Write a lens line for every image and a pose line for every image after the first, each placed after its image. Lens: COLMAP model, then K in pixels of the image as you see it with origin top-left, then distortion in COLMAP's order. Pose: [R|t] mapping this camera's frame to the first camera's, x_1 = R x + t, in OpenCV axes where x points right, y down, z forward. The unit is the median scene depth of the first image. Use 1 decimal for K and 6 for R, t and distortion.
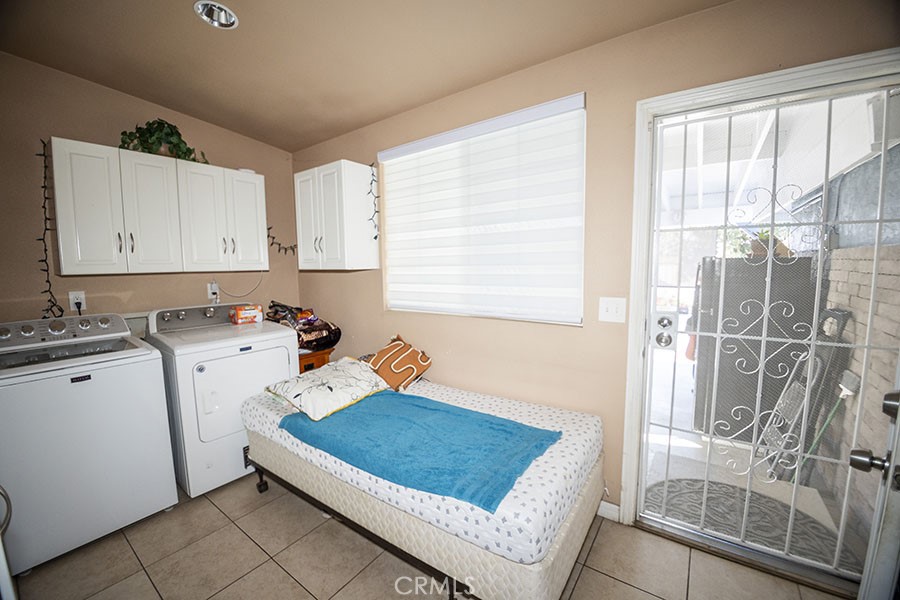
lens RADIAL K [[359.3, 0, 449.7], [0, 359.3, 302.0], [0, 0, 1]] dist [-0.029532, -0.004488]
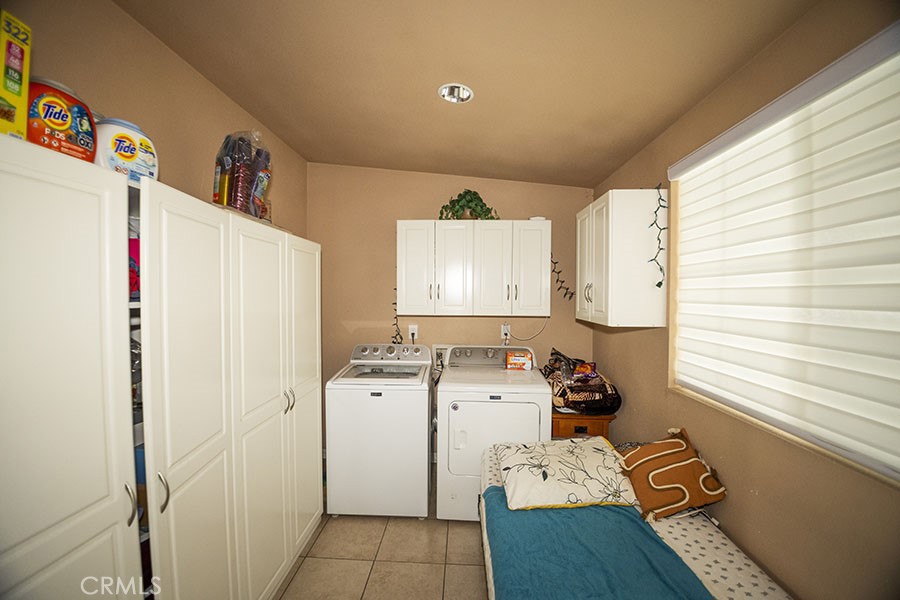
lens RADIAL K [[359.3, 0, 448.0], [0, 359.3, 298.4], [0, 0, 1]] dist [-0.029532, -0.004488]
pose [[0.534287, 0.030769, -0.844743, 0.187201], [-0.098992, 0.994739, -0.026378, -0.098516], [0.839487, 0.097716, 0.534522, 0.284822]]
